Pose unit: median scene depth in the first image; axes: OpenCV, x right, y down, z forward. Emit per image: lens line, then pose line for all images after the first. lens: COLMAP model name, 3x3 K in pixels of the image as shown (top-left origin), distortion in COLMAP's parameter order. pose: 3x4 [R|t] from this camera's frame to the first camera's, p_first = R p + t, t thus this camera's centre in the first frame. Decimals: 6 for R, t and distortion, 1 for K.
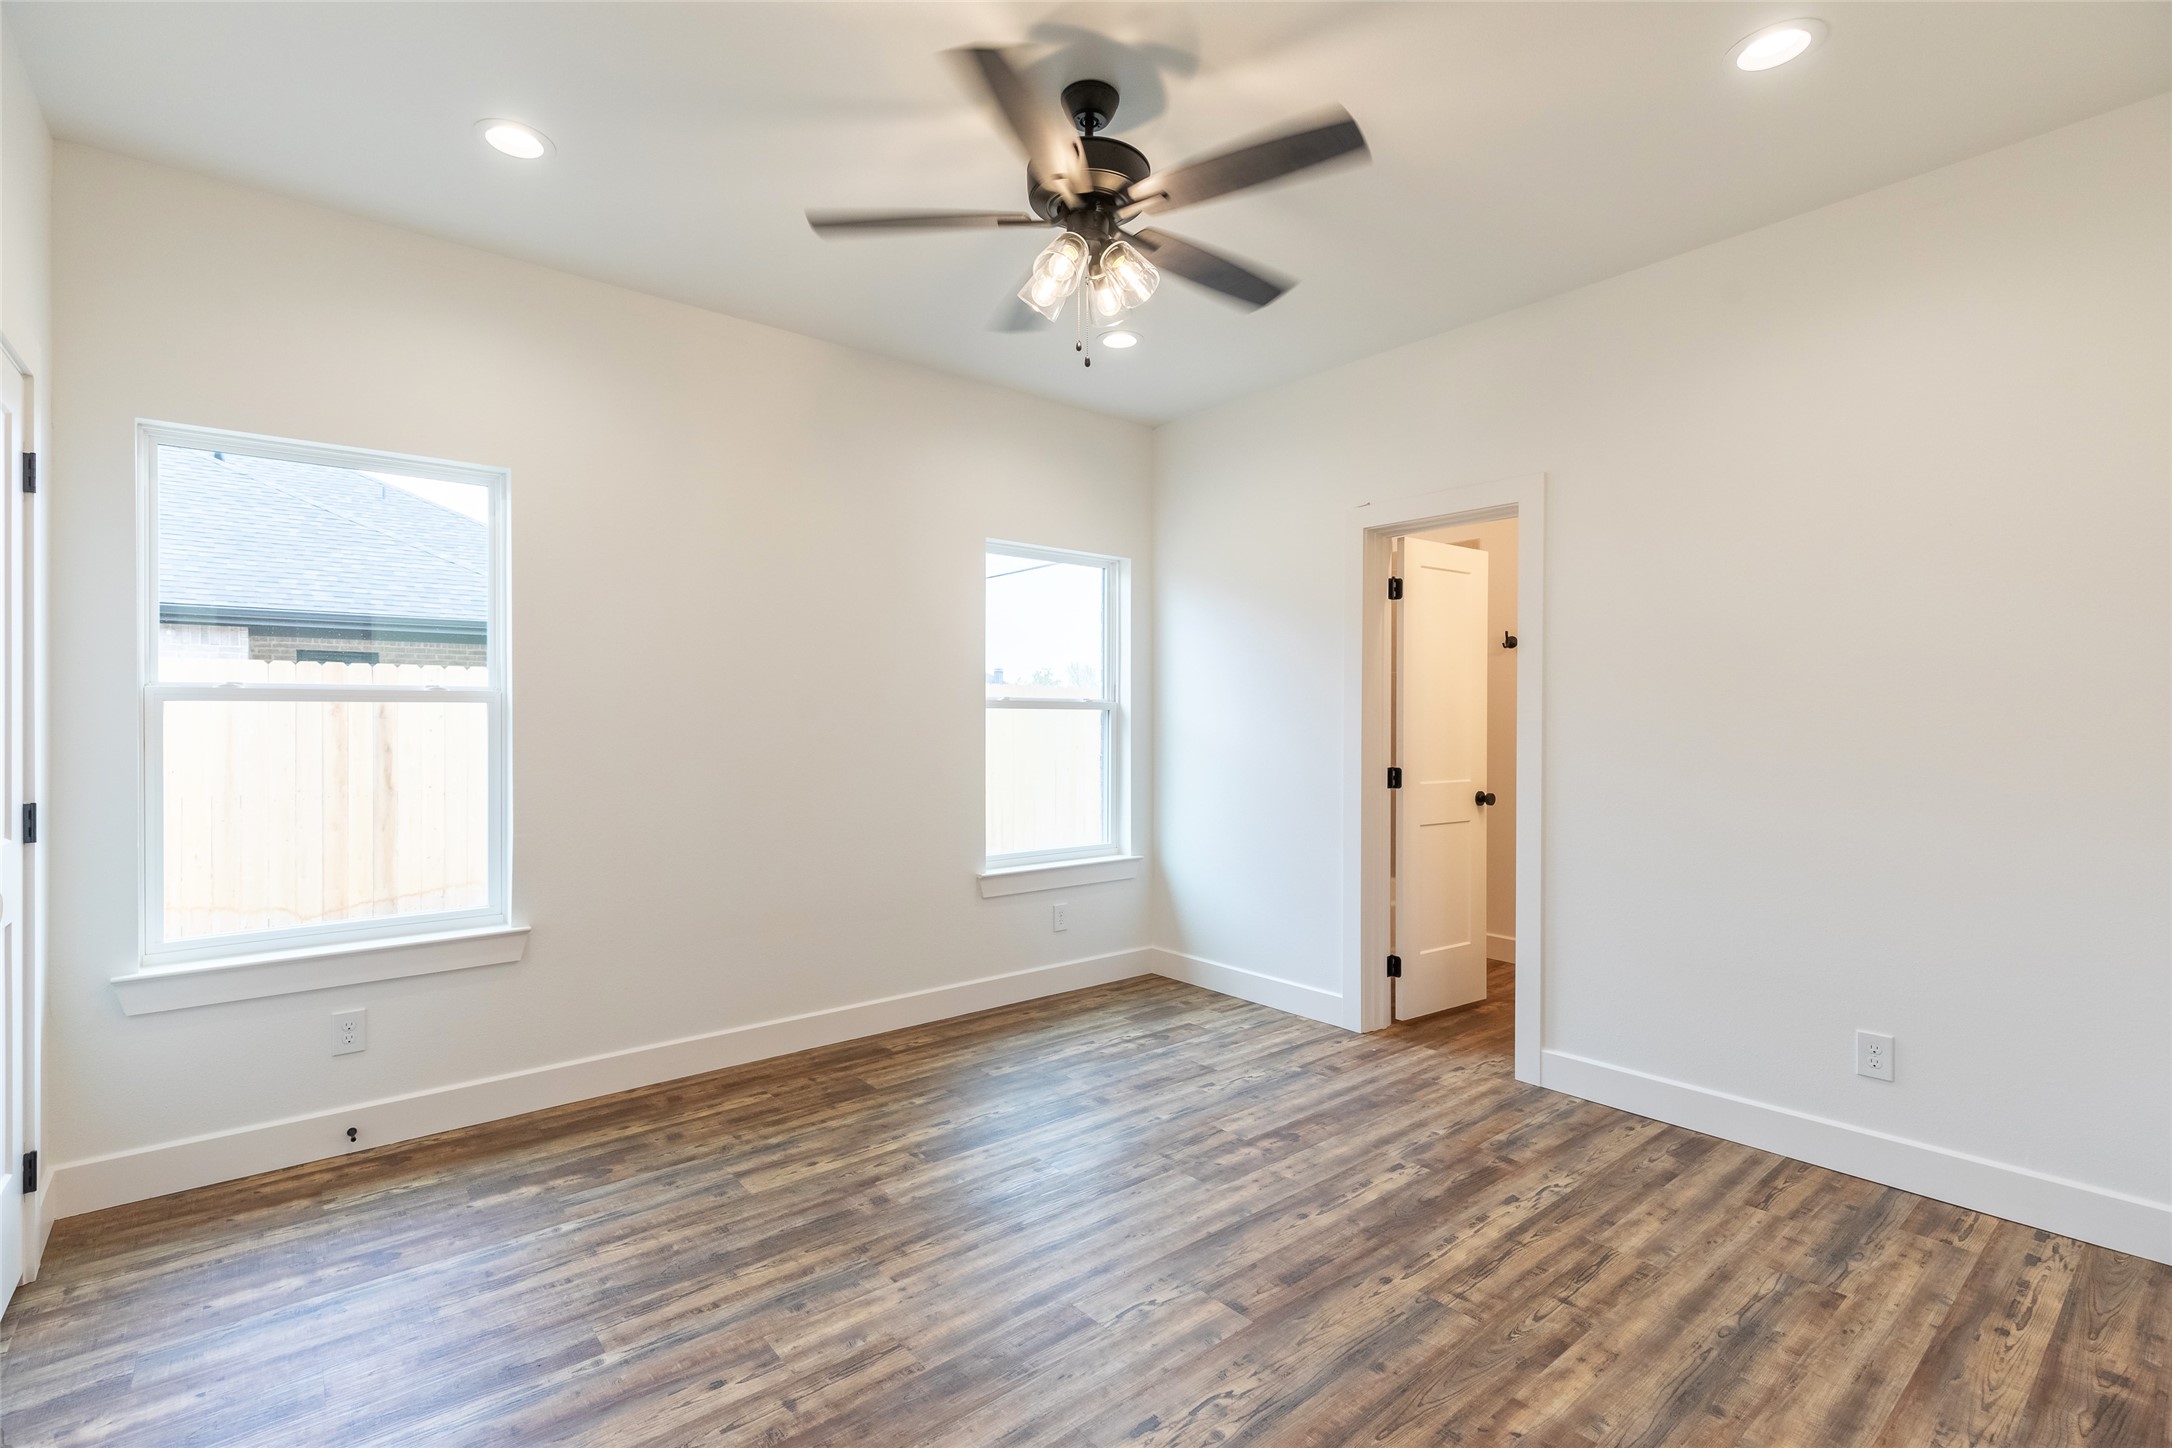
lens RADIAL K [[990.0, 0, 1086.0], [0, 990.0, 724.0], [0, 0, 1]] dist [-0.000389, 0.000255]
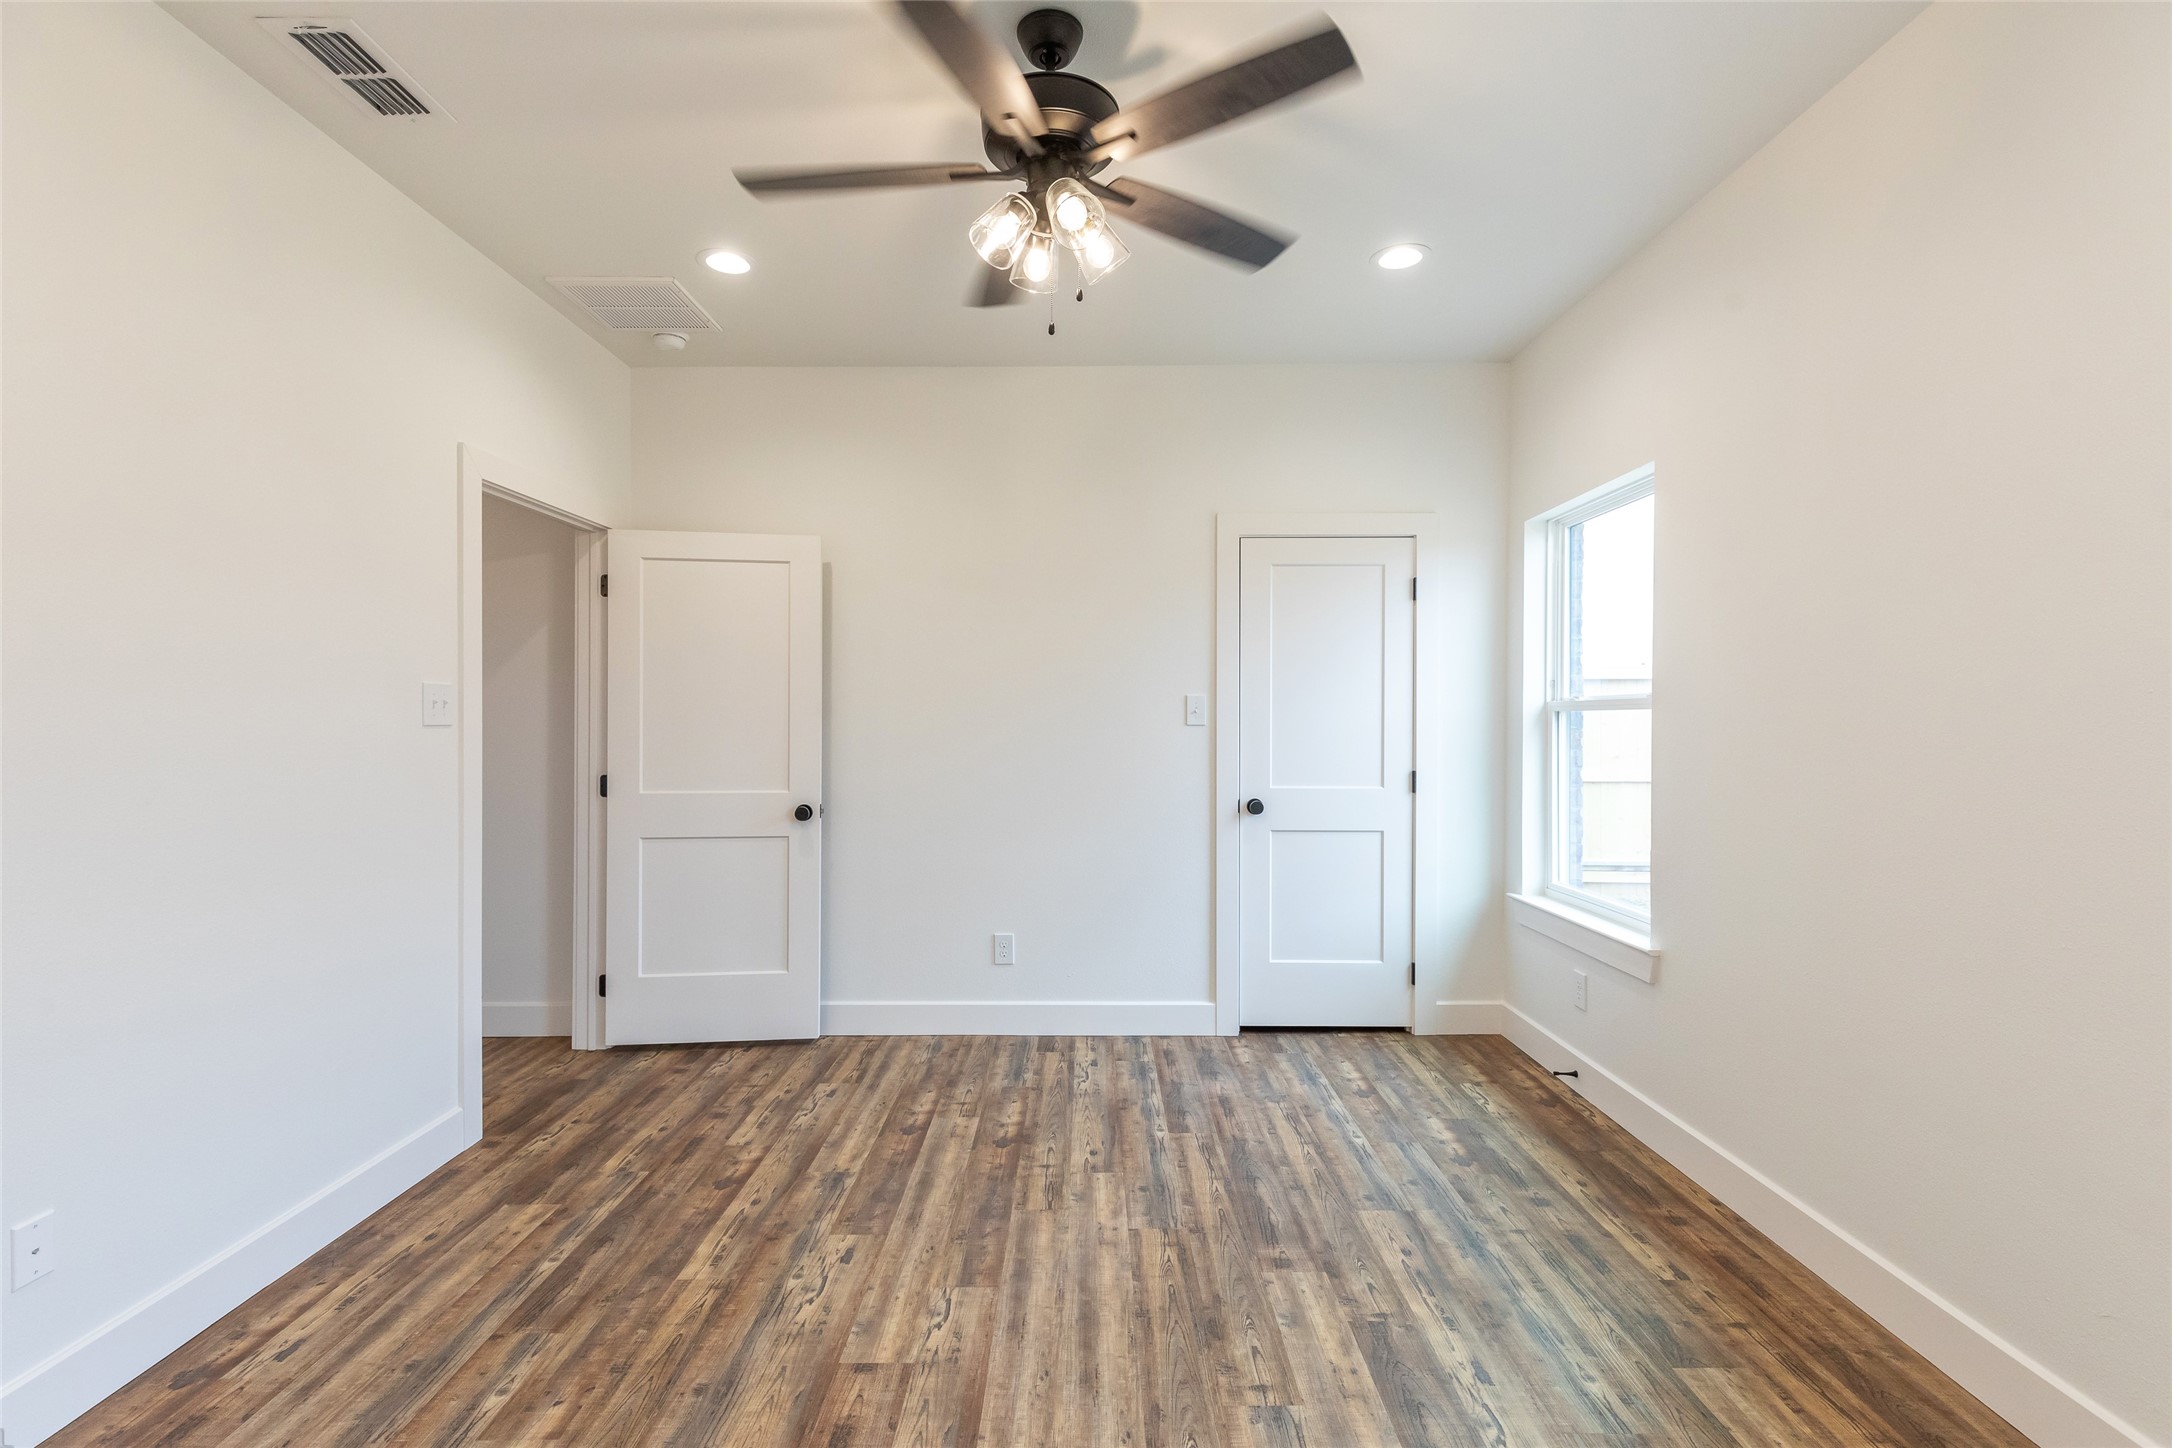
lens RADIAL K [[990.0, 0, 1086.0], [0, 990.0, 724.0], [0, 0, 1]] dist [-0.000389, 0.000255]
pose [[-0.653765, 0.006663, -0.756668, 0.645406], [-0.001752, 0.999945, 0.010319, -0.024144], [0.756696, 0.008072, -0.653718, 1.583299]]
